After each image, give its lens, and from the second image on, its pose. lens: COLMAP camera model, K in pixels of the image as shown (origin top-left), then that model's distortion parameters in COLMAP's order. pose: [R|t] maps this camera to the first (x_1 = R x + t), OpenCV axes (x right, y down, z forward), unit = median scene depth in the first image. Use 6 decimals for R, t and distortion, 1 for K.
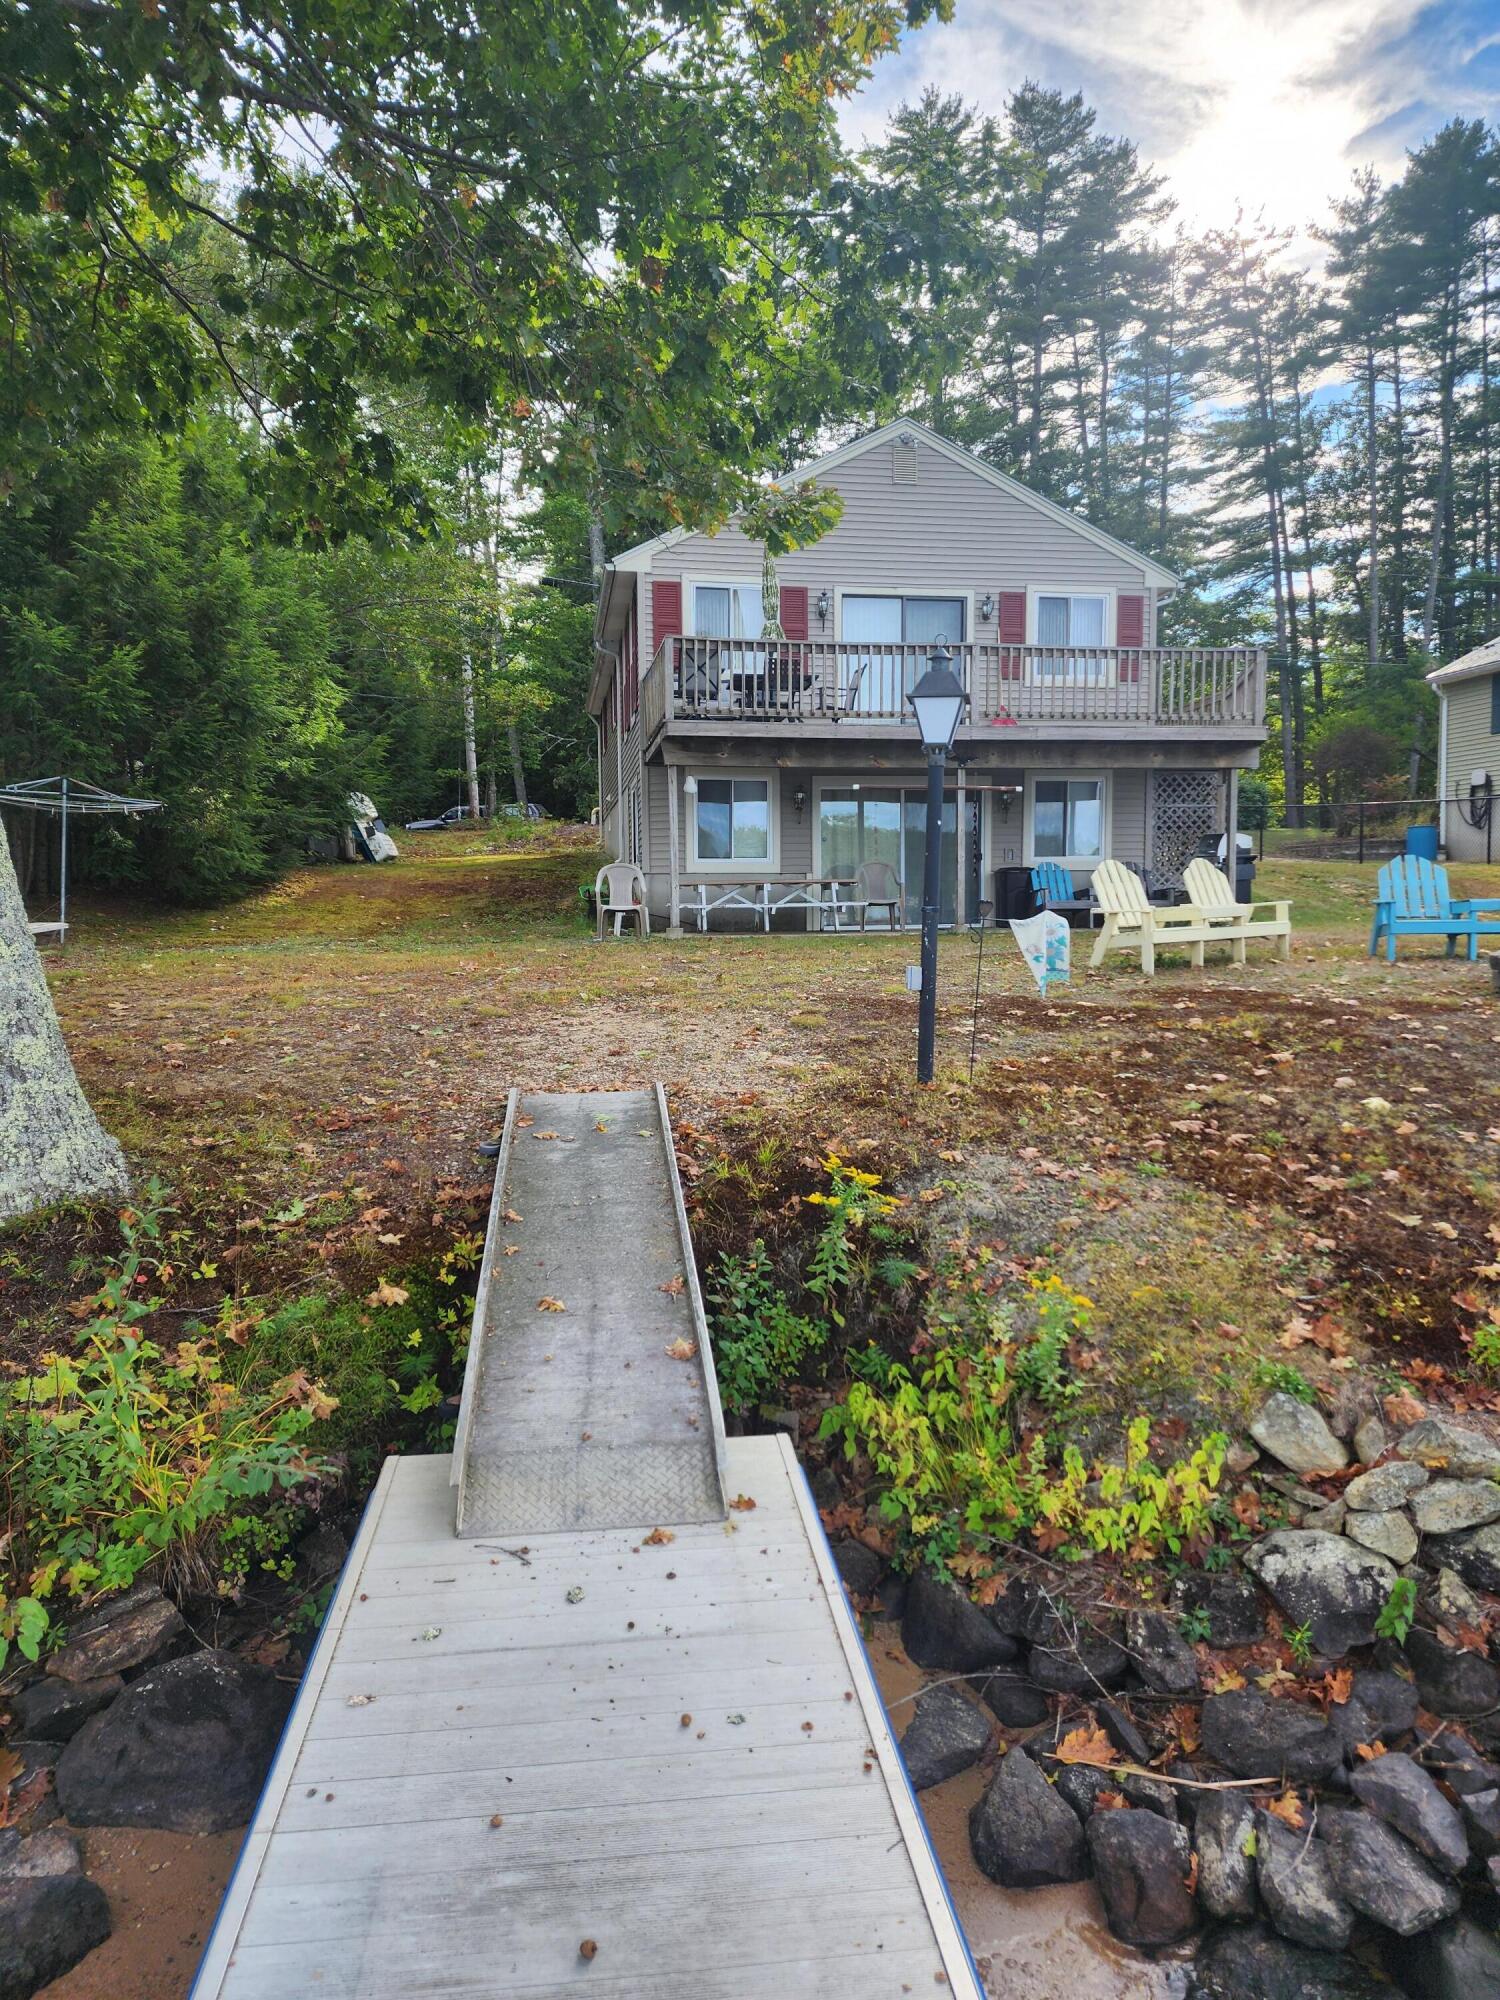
lens RADIAL K [[1304.8, 0, 750.0], [0, 1304.8, 1000.0], [0, 0, 1]] dist [0.091148, -0.125553]
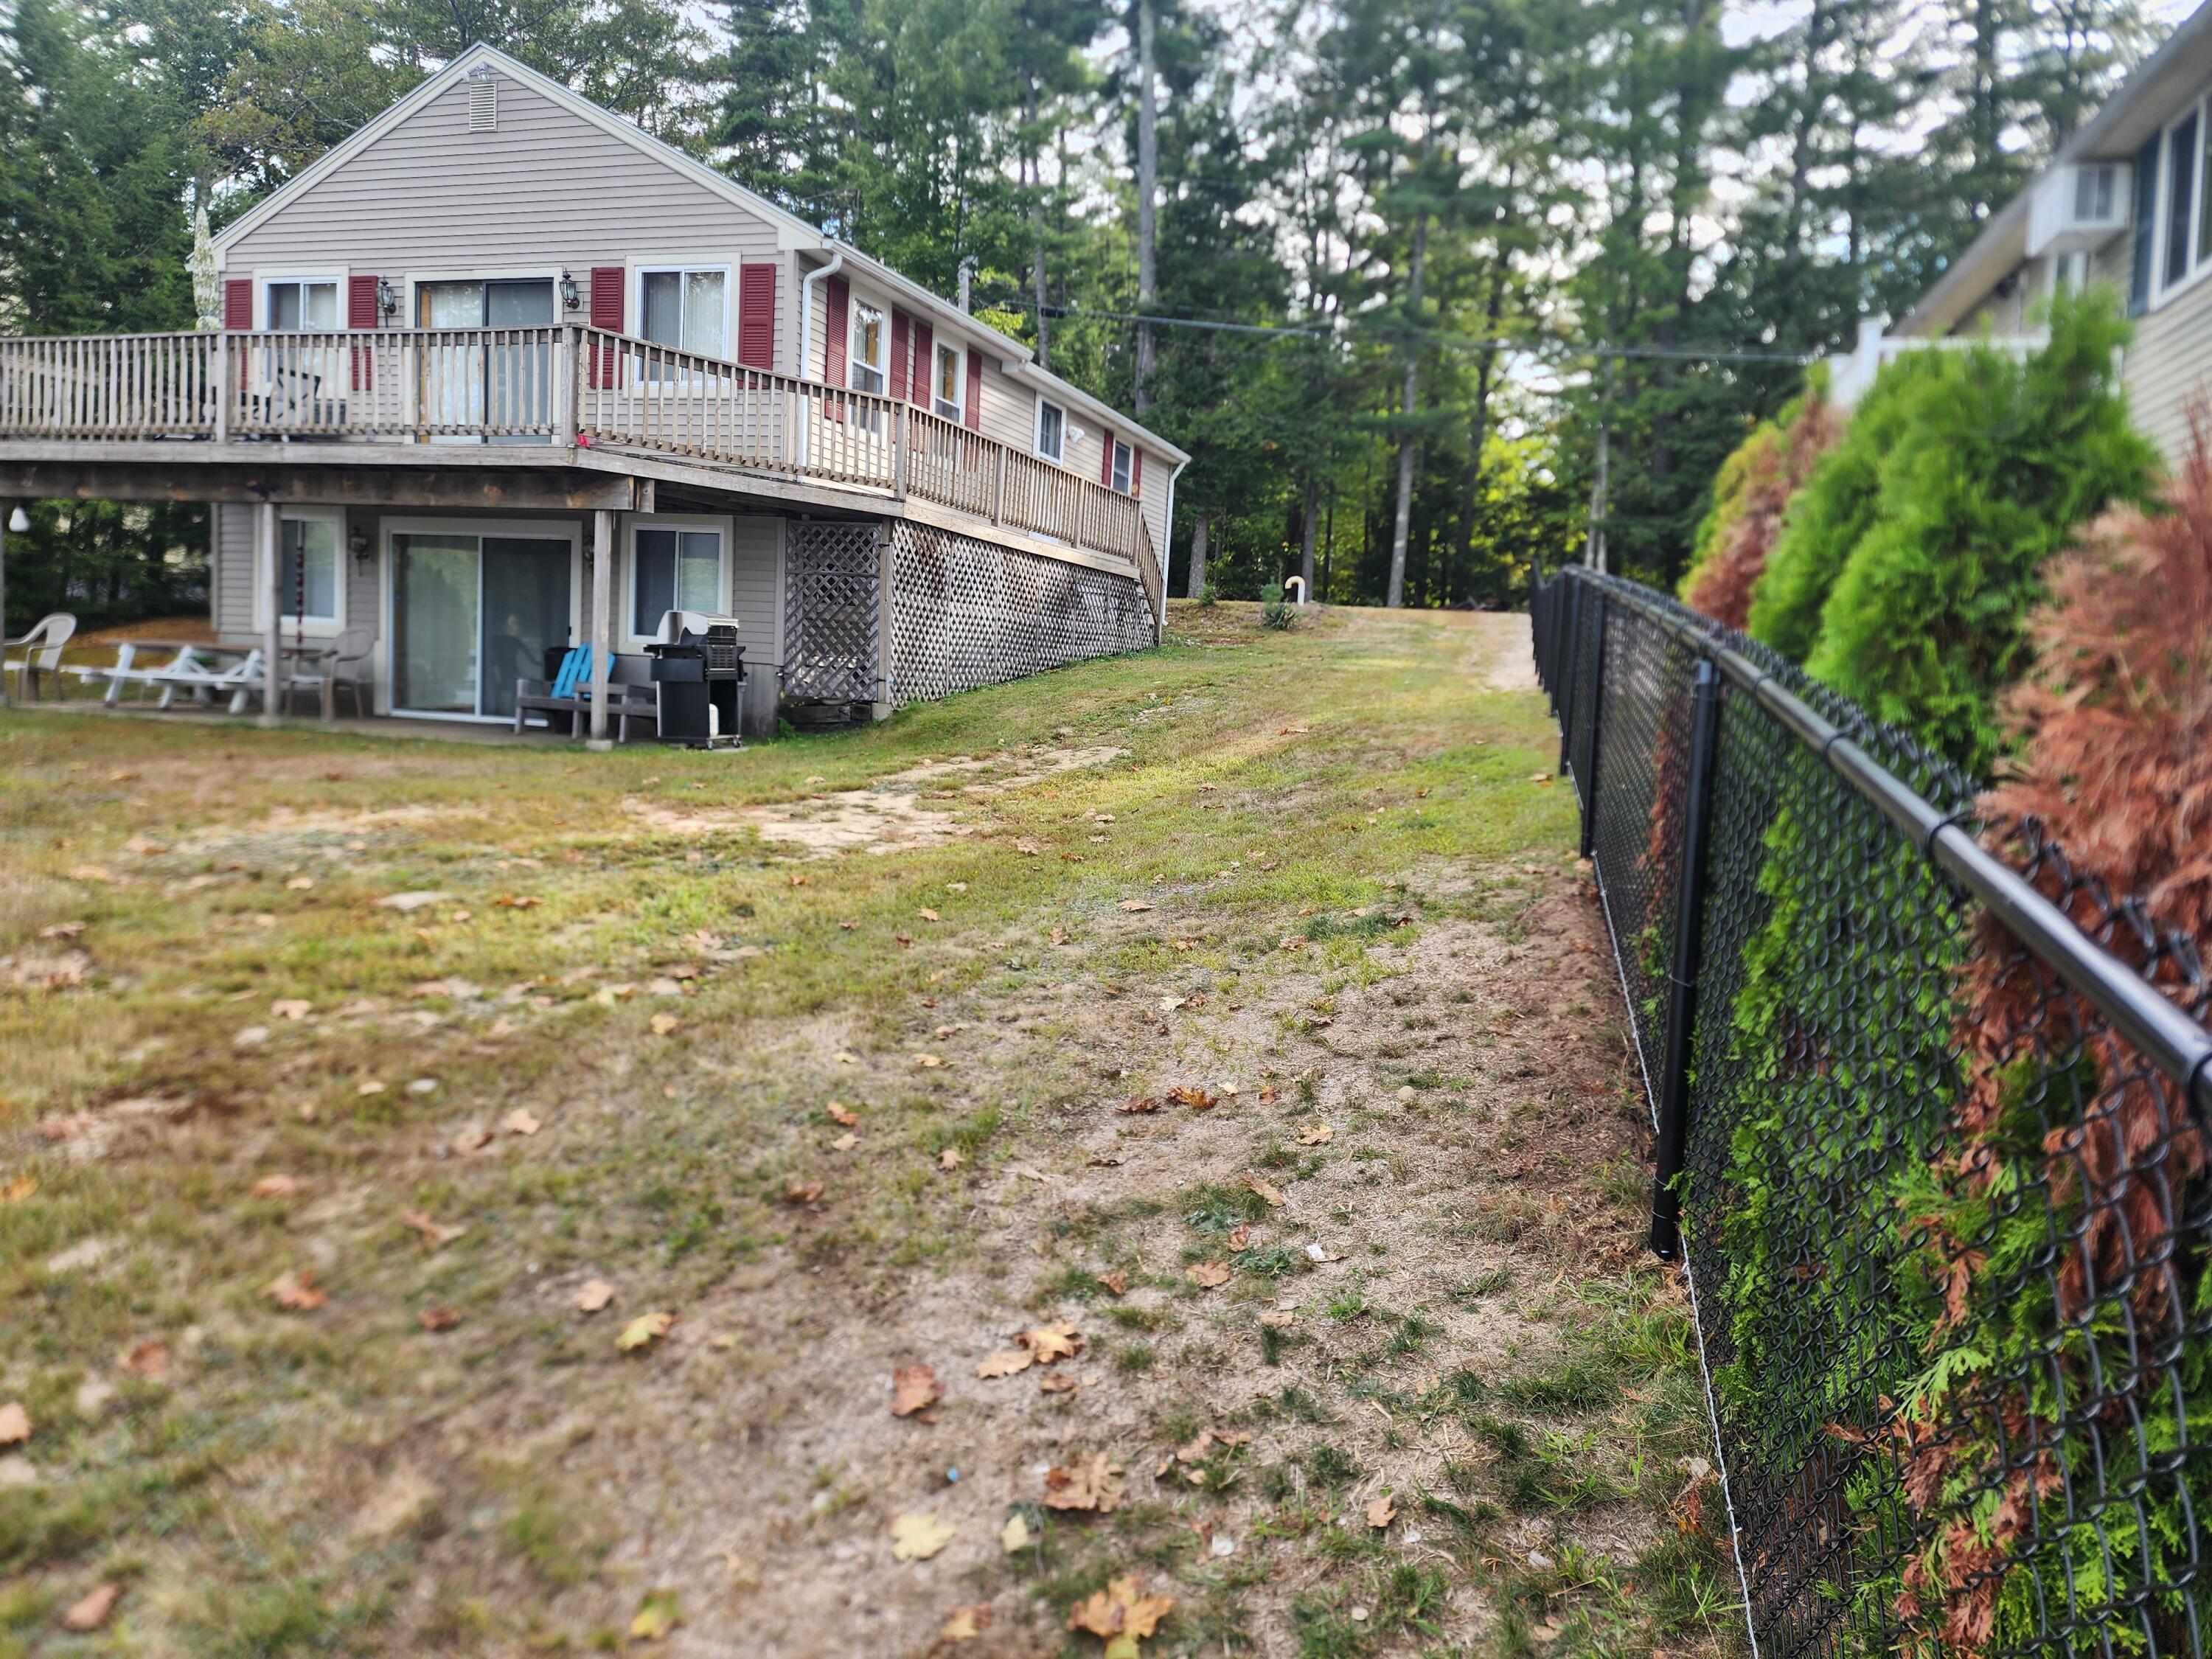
lens RADIAL K [[1430.5, 0, 1135.3], [0, 1430.5, 775.8], [0, 0, 1]] dist [0.082565, -0.089058]
pose [[0.886207, 0.088068, -0.454842, 0.828503], [-0.094200, 0.995511, 0.009217, -0.065695], [0.453612, 0.034678, 0.890524, 0.425672]]
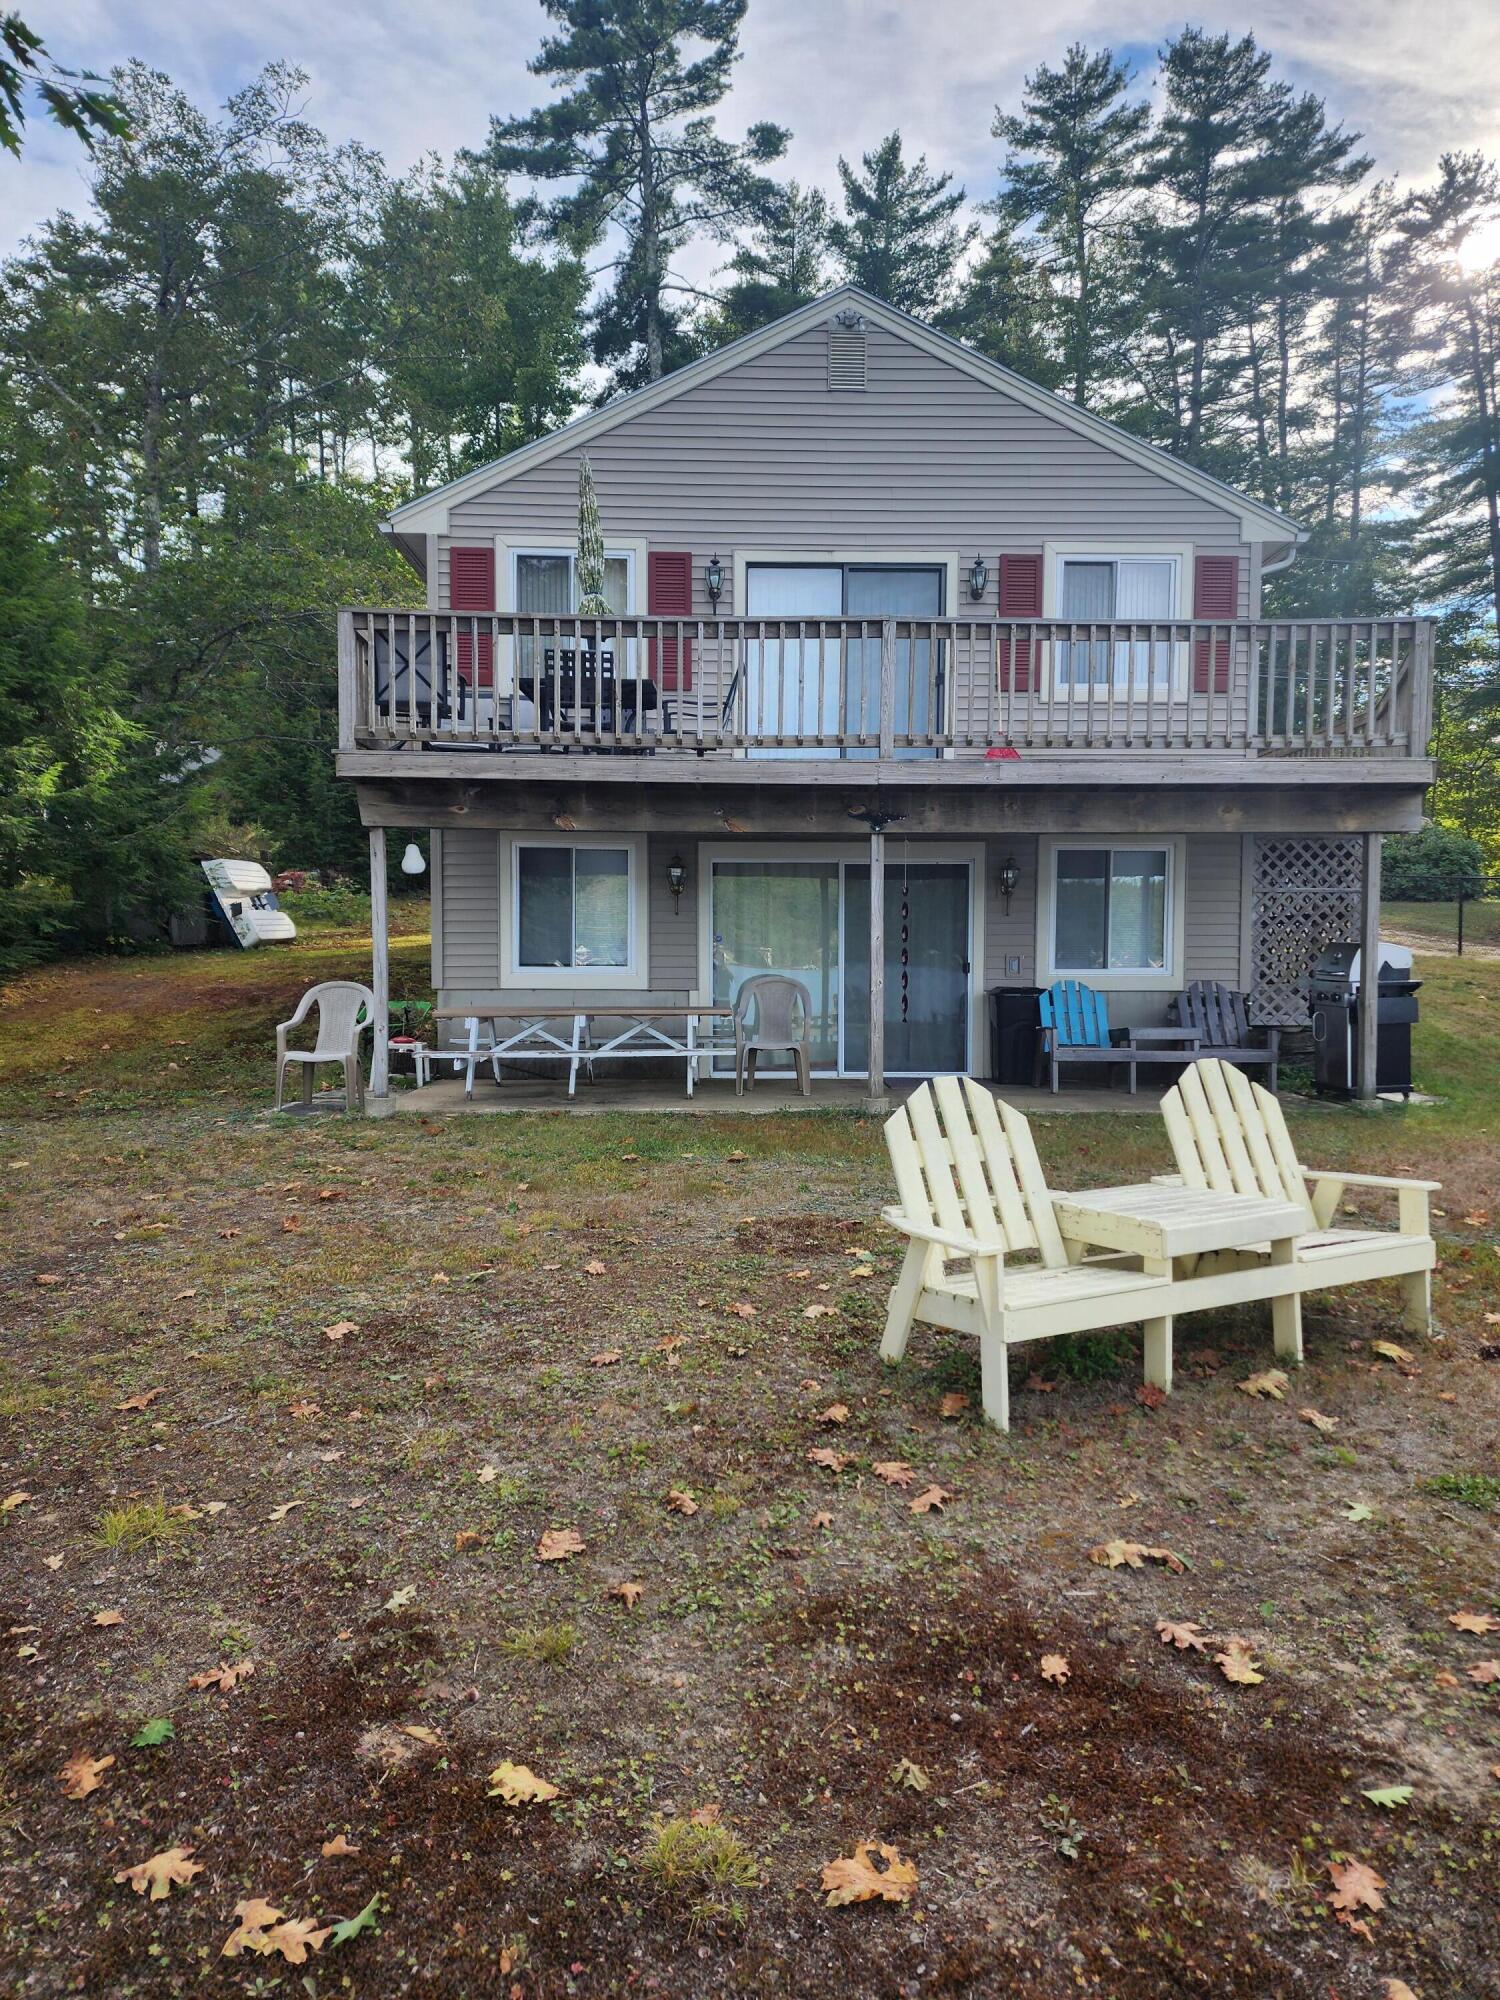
lens RADIAL K [[1293.4, 0, 763.4], [0, 1293.4, 1003.4], [0, 0, 1]] dist [0.082565, -0.089058]
pose [[0.990571, 0.015147, -0.136160, 0.162819], [-0.019858, 0.999248, -0.033303, -0.068497], [0.135553, 0.035693, 0.990127, 0.360953]]
